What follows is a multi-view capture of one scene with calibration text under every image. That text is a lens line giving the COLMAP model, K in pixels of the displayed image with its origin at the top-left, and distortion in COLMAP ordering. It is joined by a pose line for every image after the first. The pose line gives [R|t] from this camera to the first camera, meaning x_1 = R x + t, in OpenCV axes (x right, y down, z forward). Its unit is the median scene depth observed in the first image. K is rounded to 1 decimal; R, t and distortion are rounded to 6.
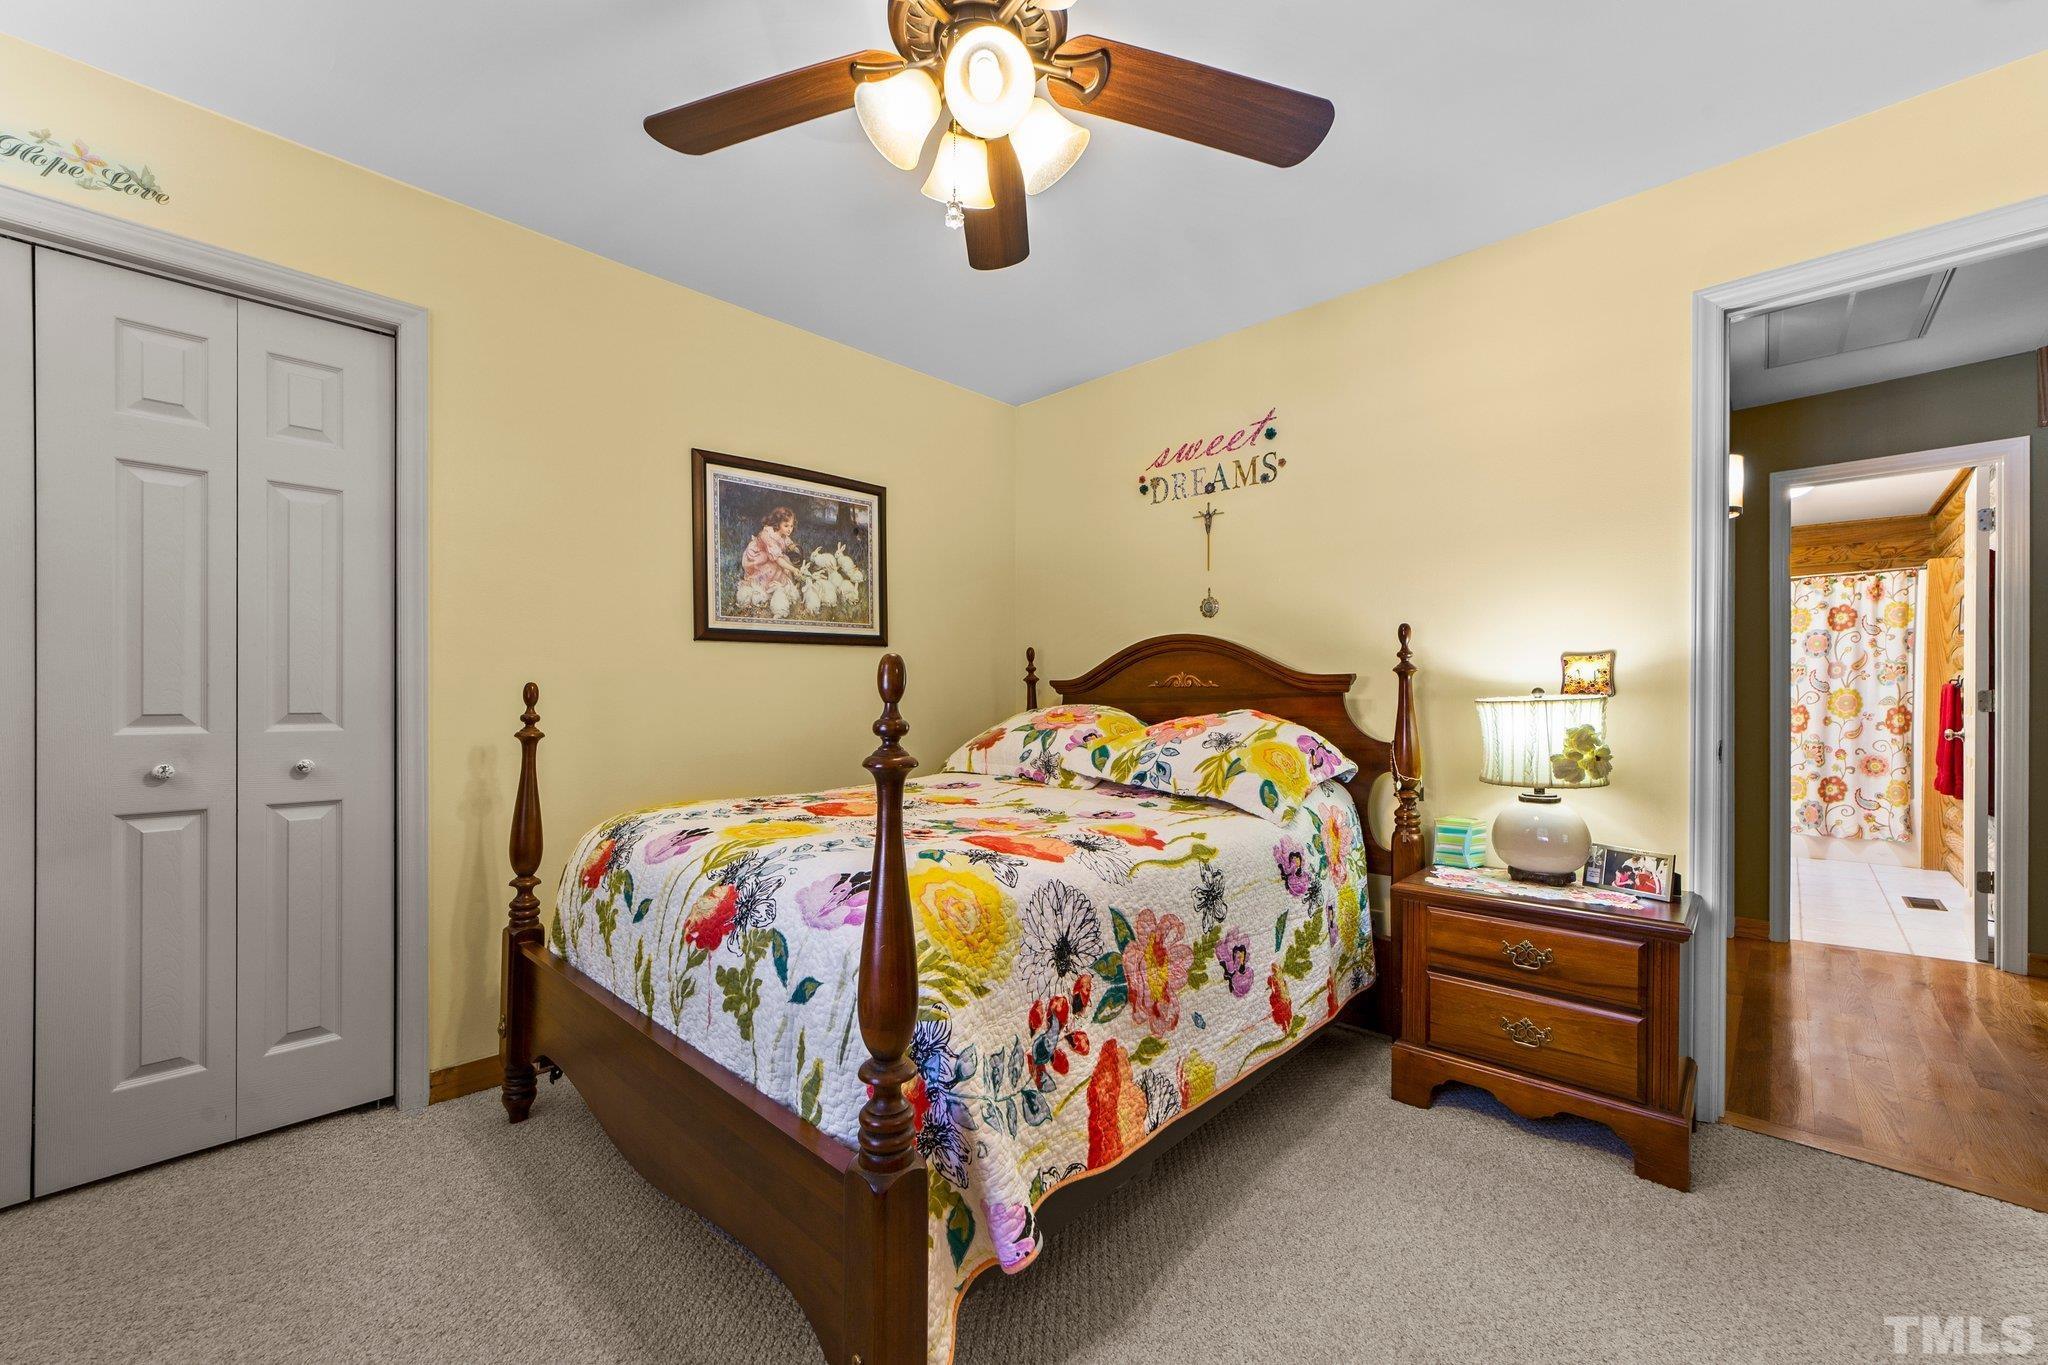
lens RADIAL K [[805.0, 0, 1036.7], [0, 805.0, 698.6], [0, 0, 1]] dist [-0.017679, 0.007276]
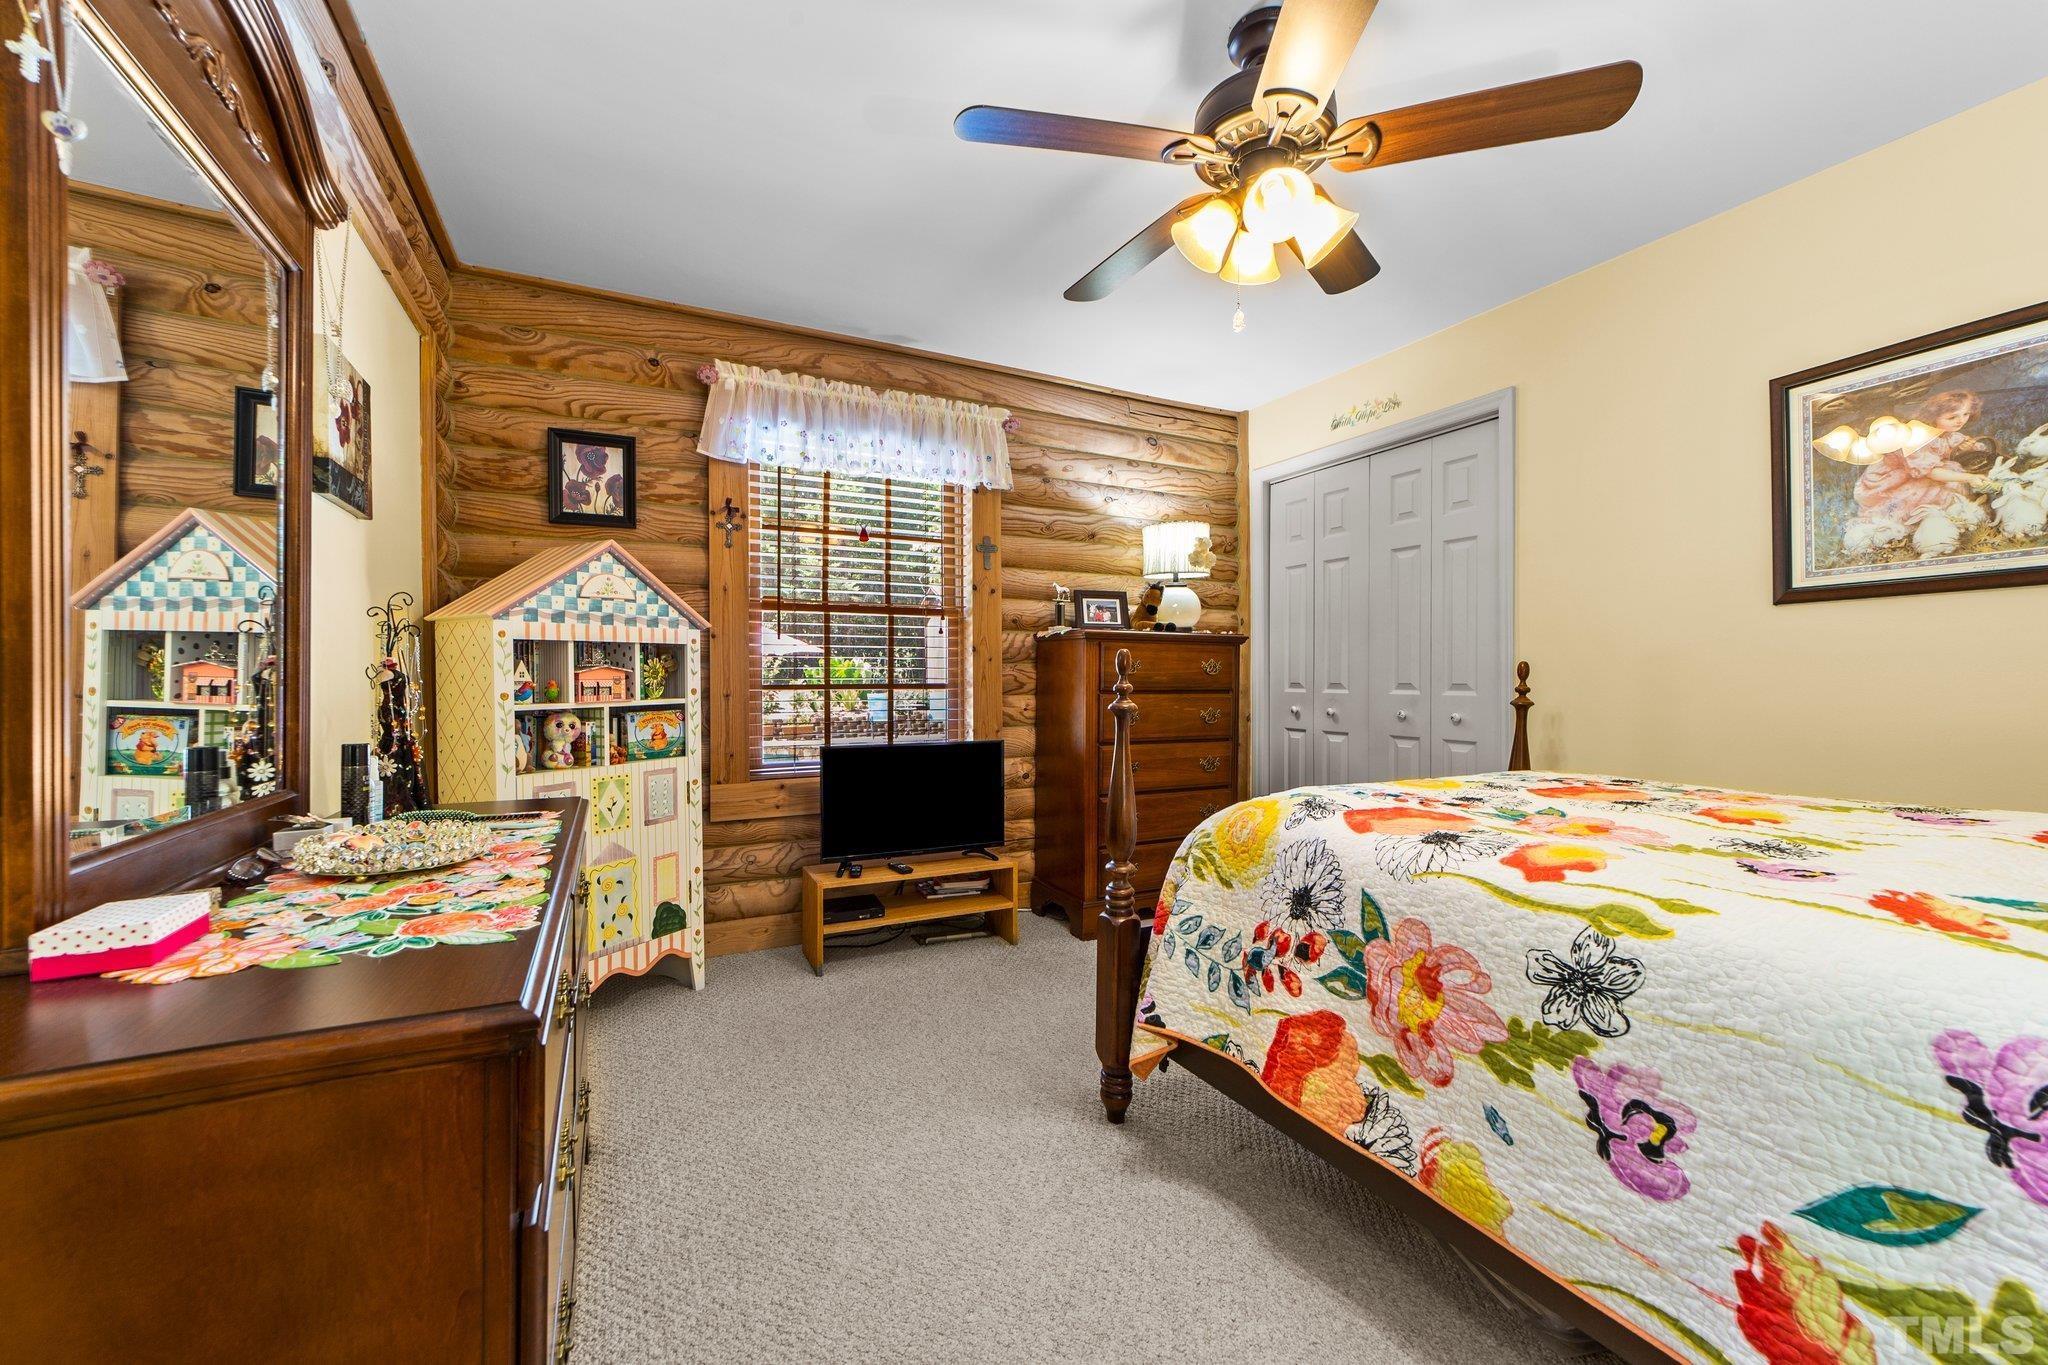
lens RADIAL K [[805.0, 0, 1036.7], [0, 805.0, 698.6], [0, 0, 1]] dist [-0.017679, 0.007276]
pose [[-0.313030, 0.023877, -0.949443, 1.063048], [-0.001489, 0.999670, 0.025631, 0.009785], [0.949742, 0.009437, -0.312891, 0.892236]]
